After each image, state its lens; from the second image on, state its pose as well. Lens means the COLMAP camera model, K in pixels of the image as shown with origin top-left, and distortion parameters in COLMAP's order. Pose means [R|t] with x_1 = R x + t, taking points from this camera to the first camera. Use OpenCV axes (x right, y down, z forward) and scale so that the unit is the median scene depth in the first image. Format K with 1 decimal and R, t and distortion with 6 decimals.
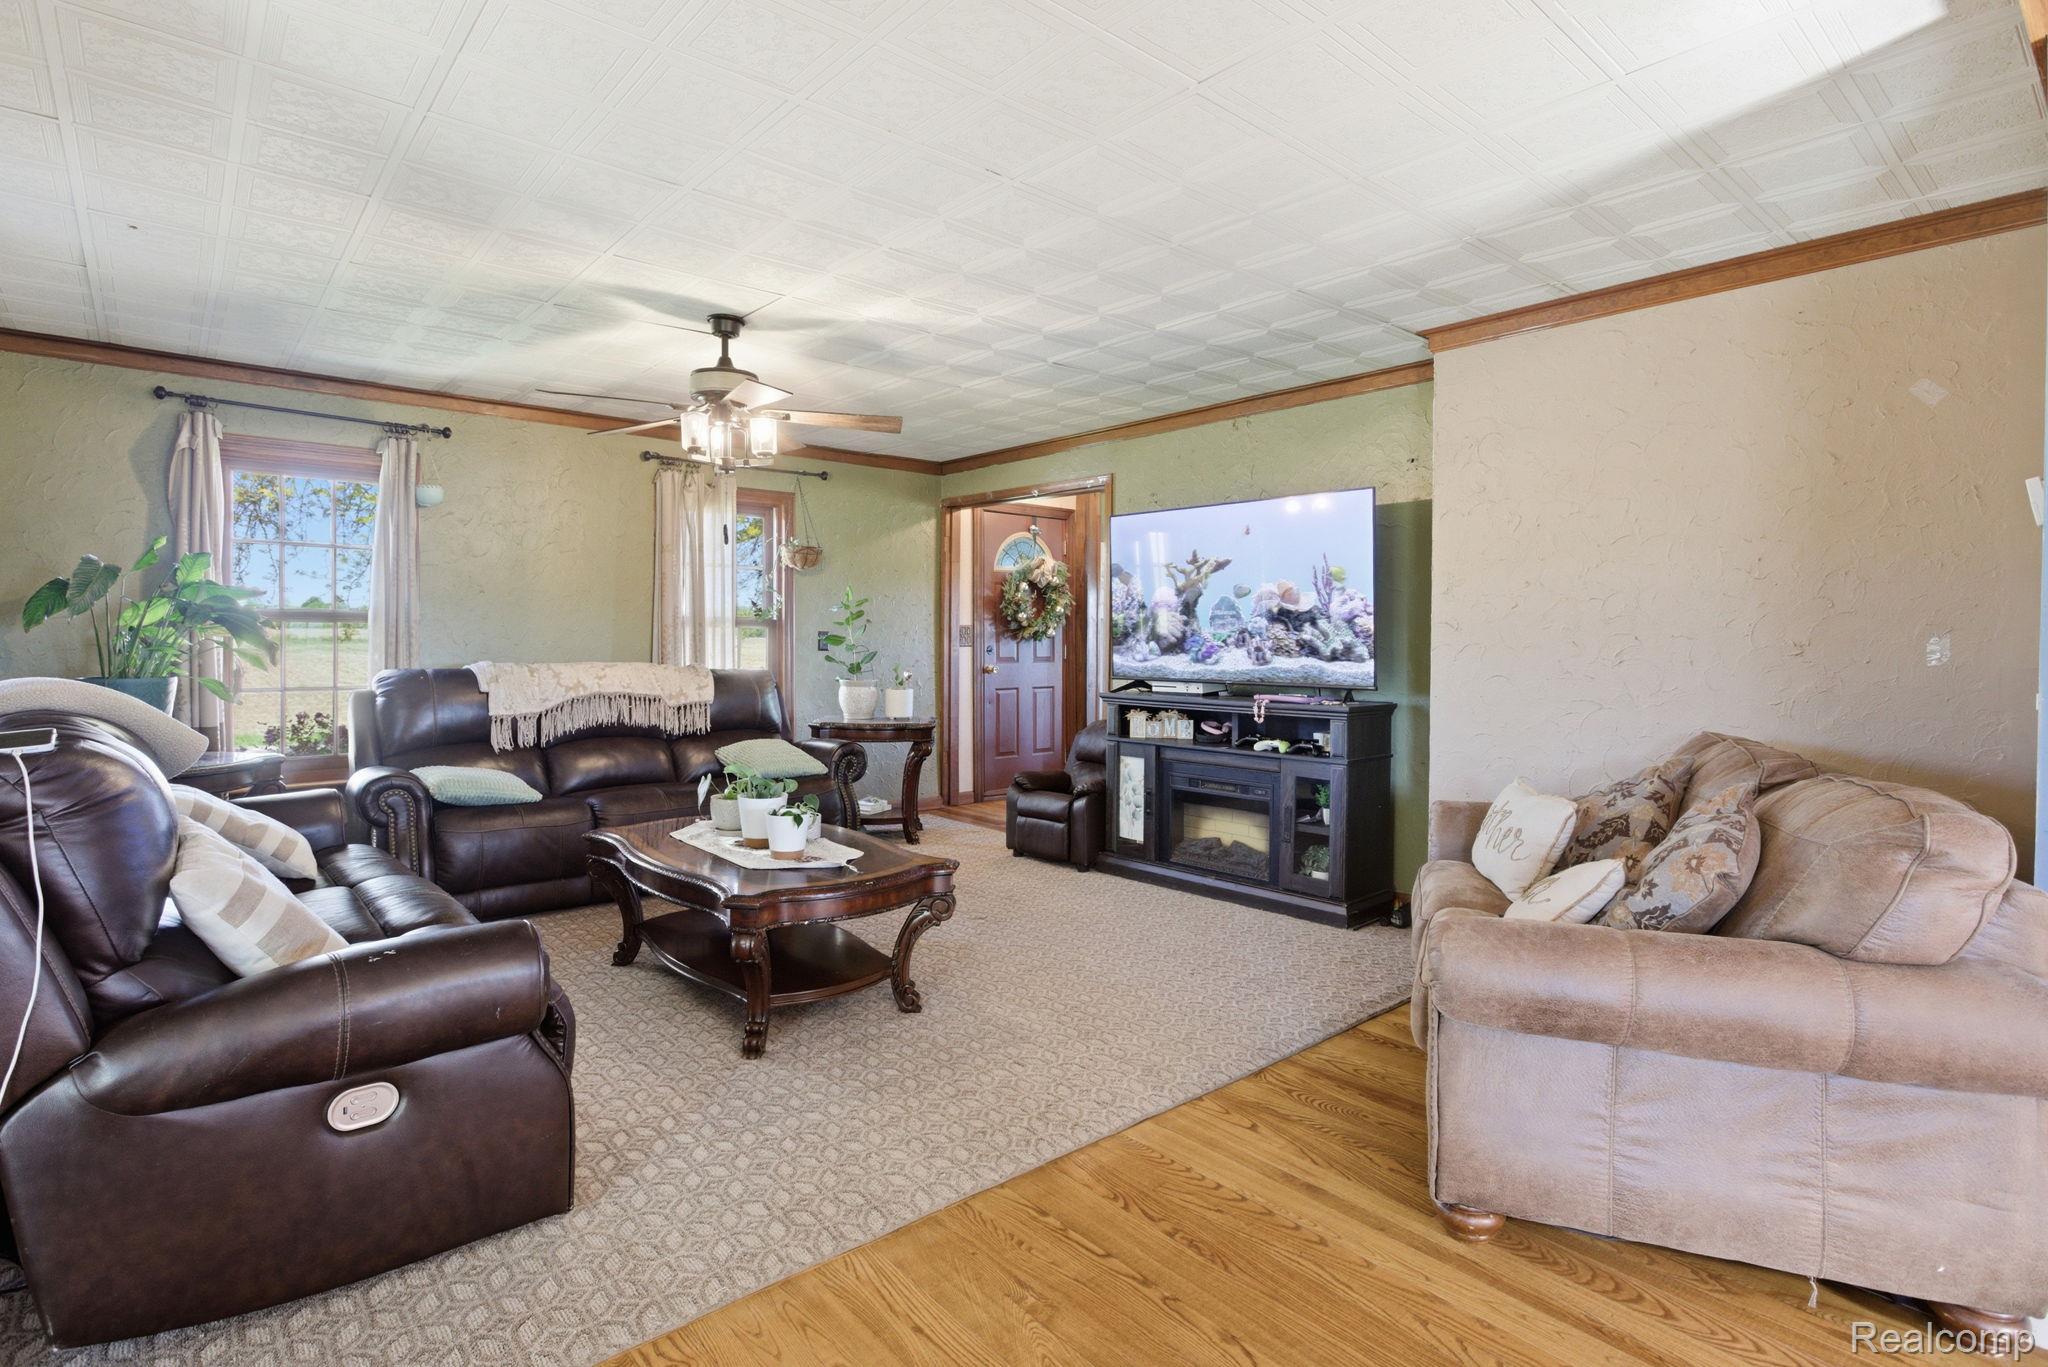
lens RADIAL K [[1010.1, 0, 998.4], [0, 1010.1, 642.2], [0, 0, 1]] dist [-0.014742, 0.003993]
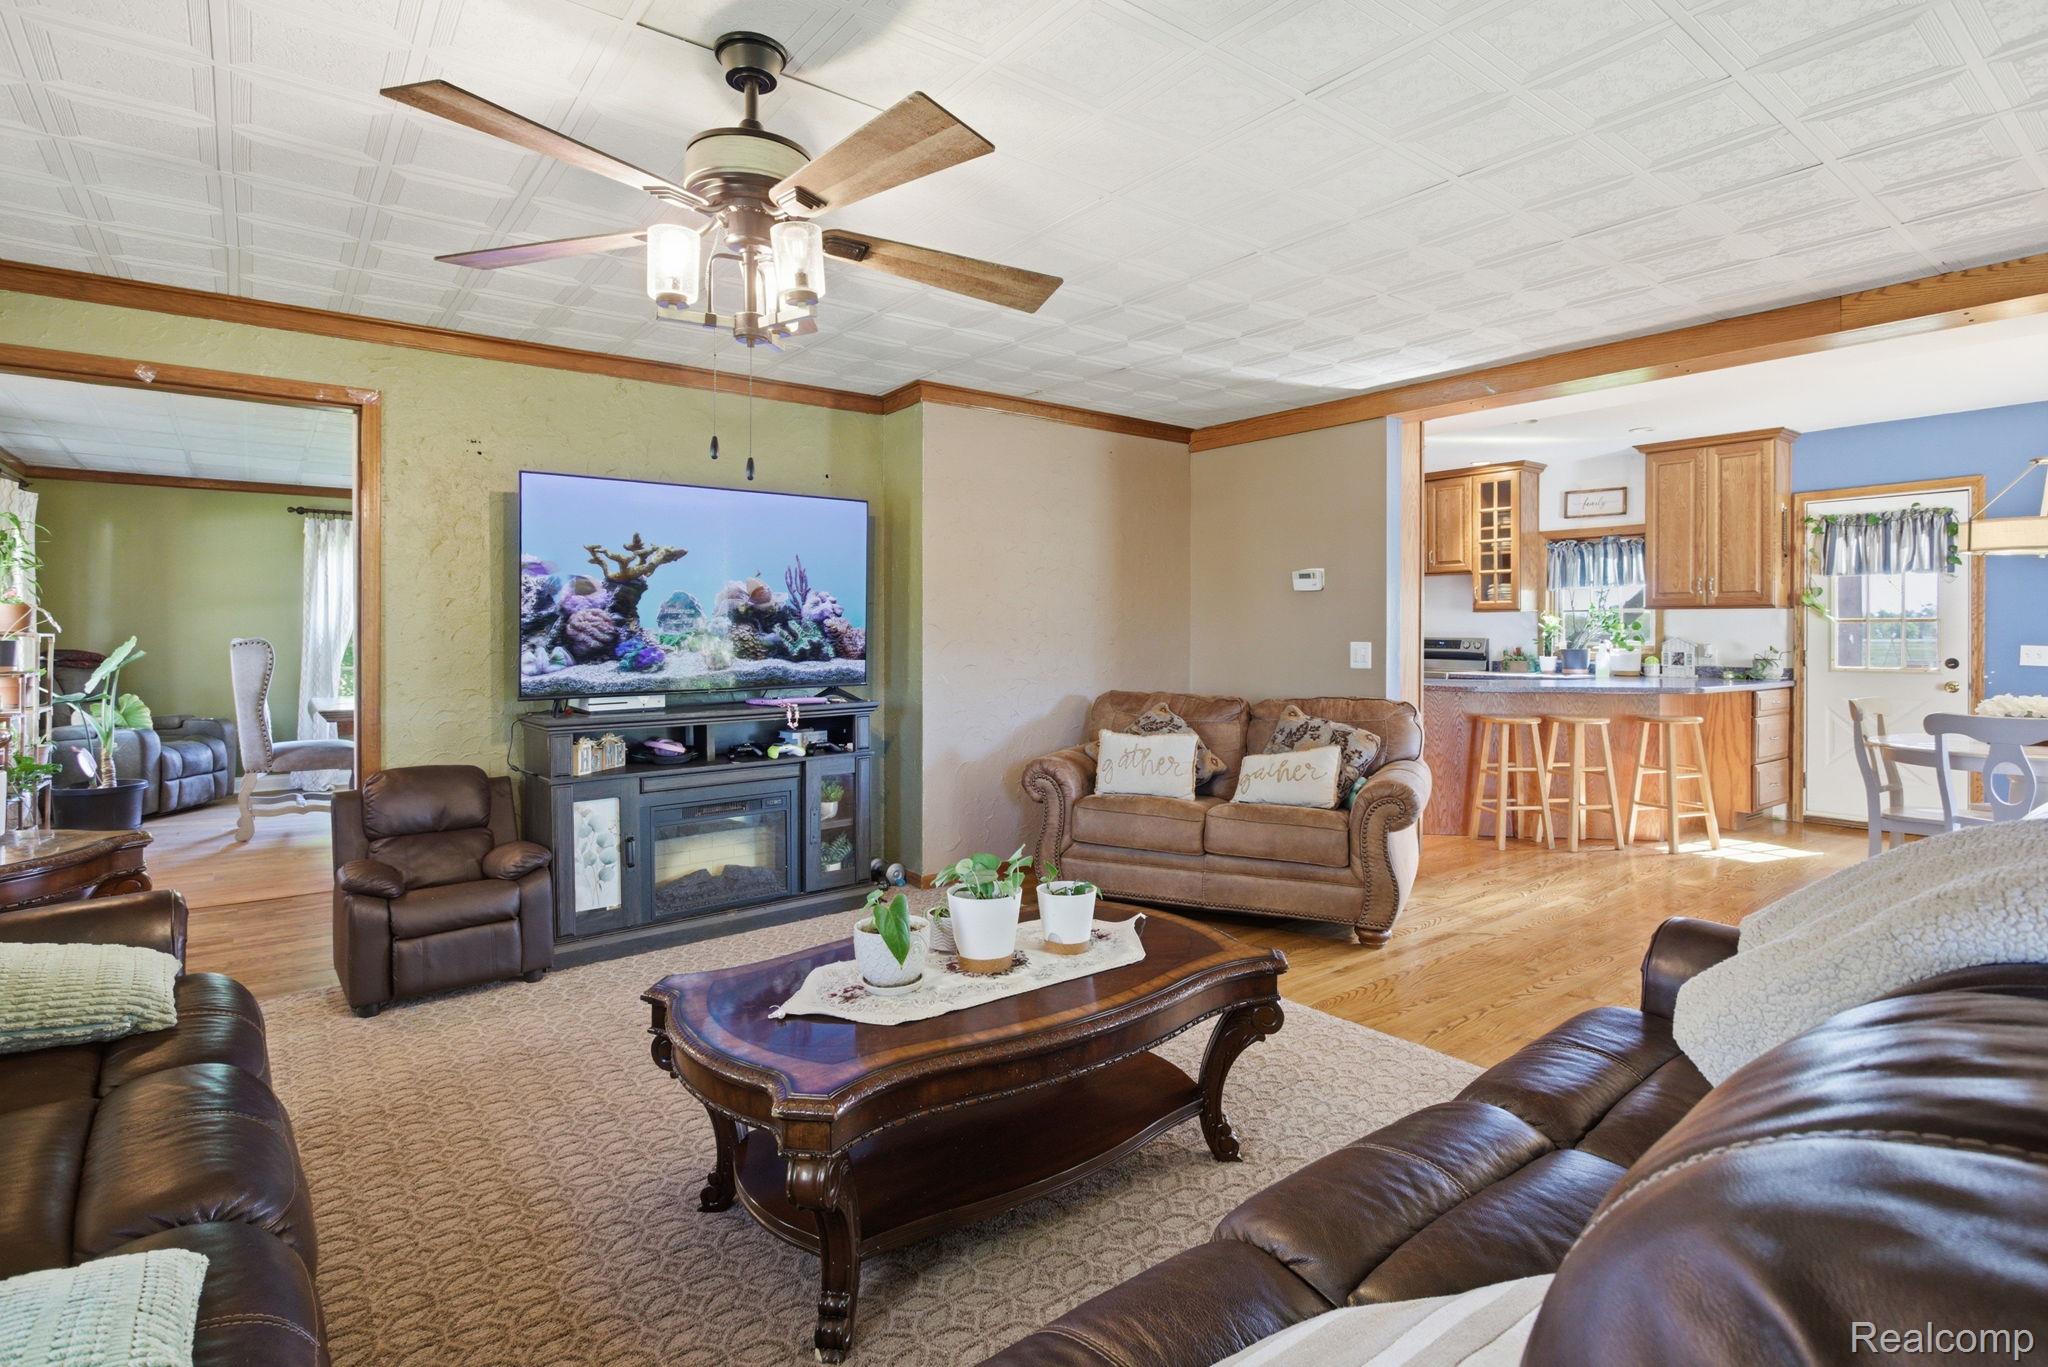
lens RADIAL K [[1010.1, 0, 1053.5], [0, 1010.1, 622.6], [0, 0, 1]] dist [-0.014742, 0.003993]
pose [[0.032606, 0.001482, 0.999467, -0.628847], [0.010724, 0.999941, -0.001833, -0.014256], [-0.999411, 0.010778, 0.032588, 0.654683]]
